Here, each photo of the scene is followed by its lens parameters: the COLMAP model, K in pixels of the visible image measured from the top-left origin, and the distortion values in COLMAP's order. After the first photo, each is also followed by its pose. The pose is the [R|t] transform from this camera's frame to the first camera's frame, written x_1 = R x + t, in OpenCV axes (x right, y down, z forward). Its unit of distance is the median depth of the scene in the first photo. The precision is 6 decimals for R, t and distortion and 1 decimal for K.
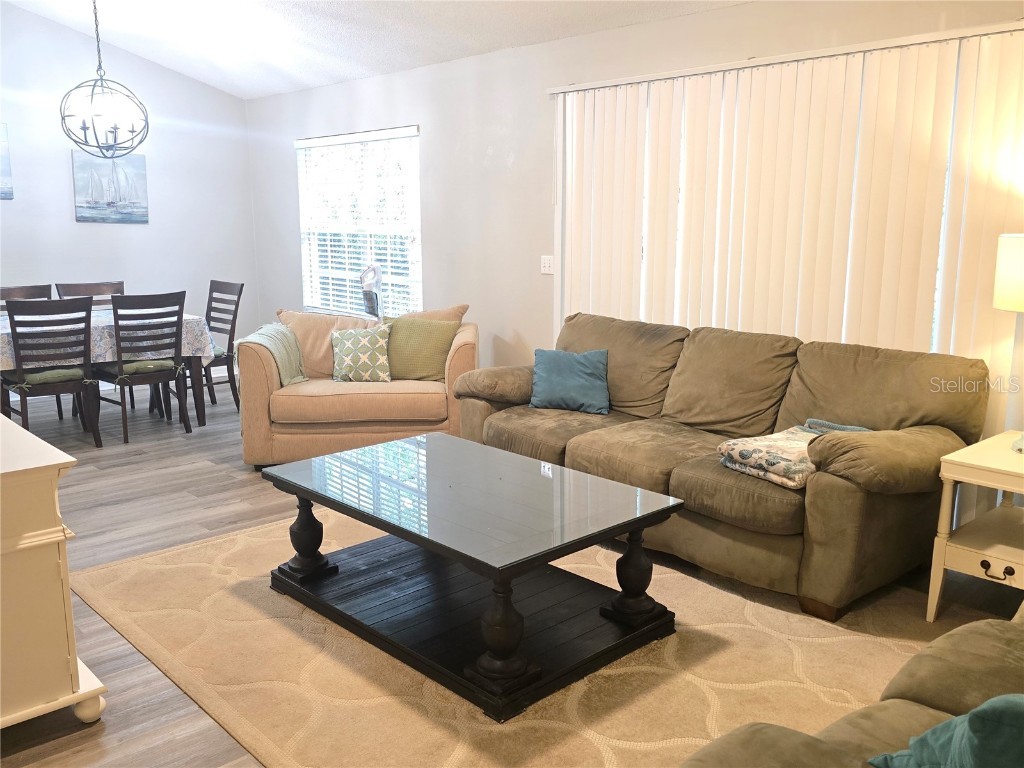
lens RADIAL K [[896.4, 0, 519.5], [0, 896.4, 386.7], [0, 0, 1]] dist [0.126436, -0.206447]
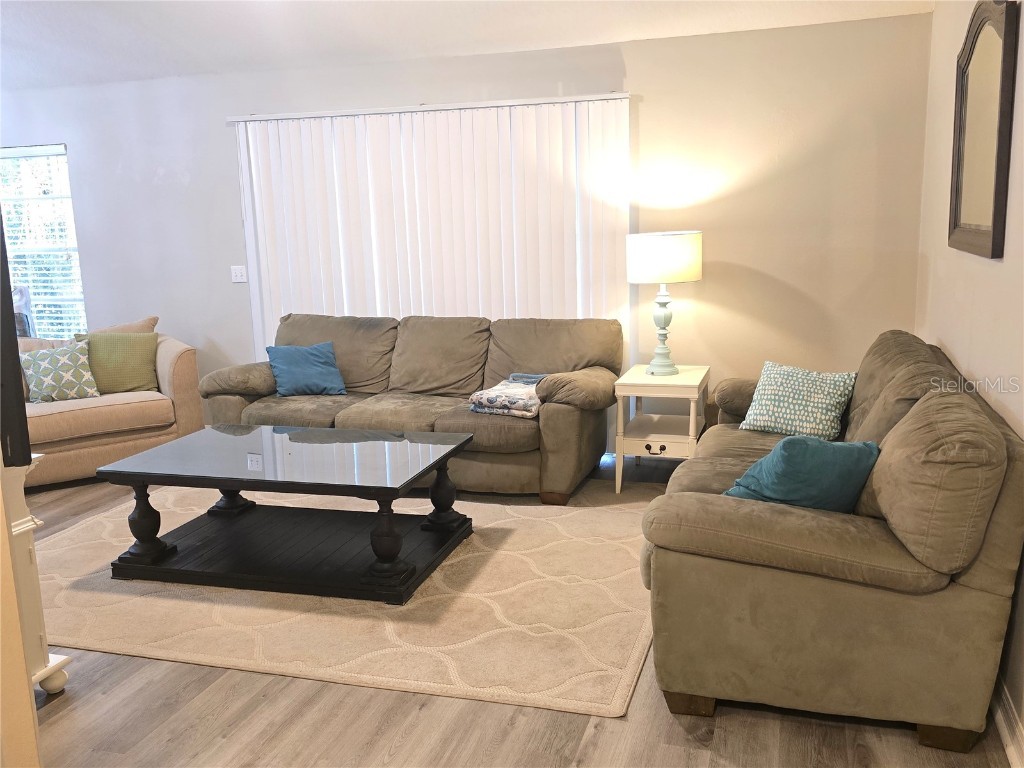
lens RADIAL K [[896.4, 0, 519.5], [0, 896.4, 386.7], [0, 0, 1]] dist [0.126436, -0.206447]
pose [[0.862031, -0.114413, 0.493774, -0.320734], [0.121124, 0.992465, 0.018508, 0.029103], [-0.492171, 0.043853, 0.869393, -0.170863]]
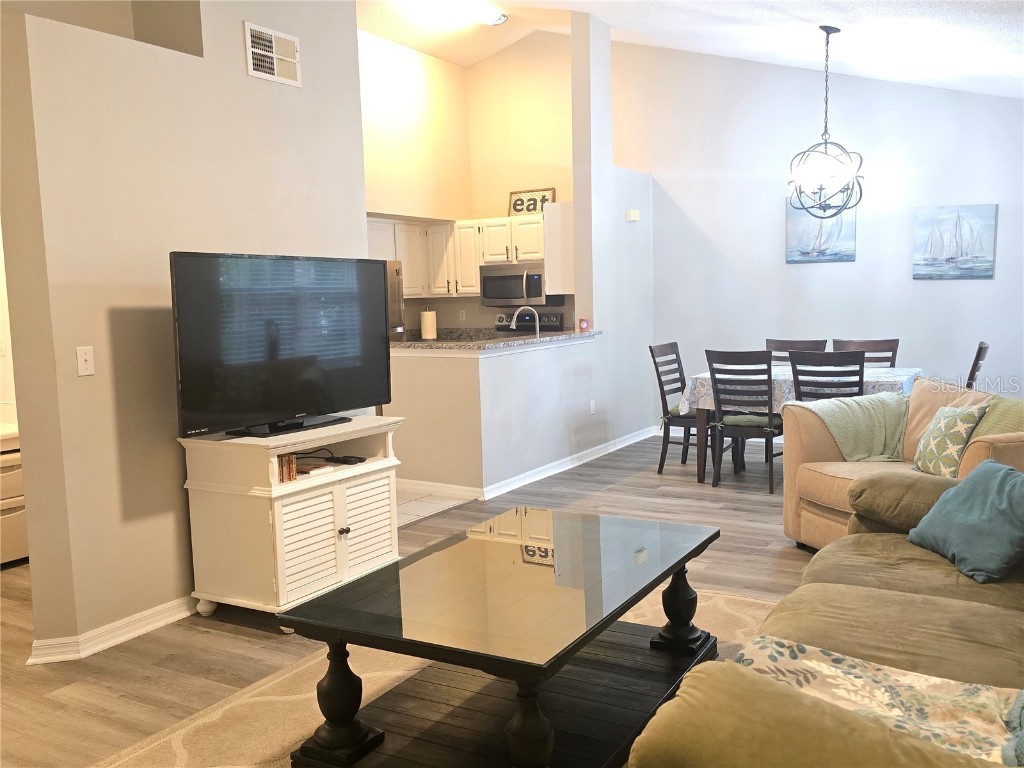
lens RADIAL K [[896.4, 0, 519.5], [0, 896.4, 386.7], [0, 0, 1]] dist [0.126436, -0.206447]
pose [[0.283319, 0.086872, -0.955083, 0.623921], [-0.147631, 0.987969, 0.046069, -0.085361], [0.947595, 0.127947, 0.292735, 0.568041]]
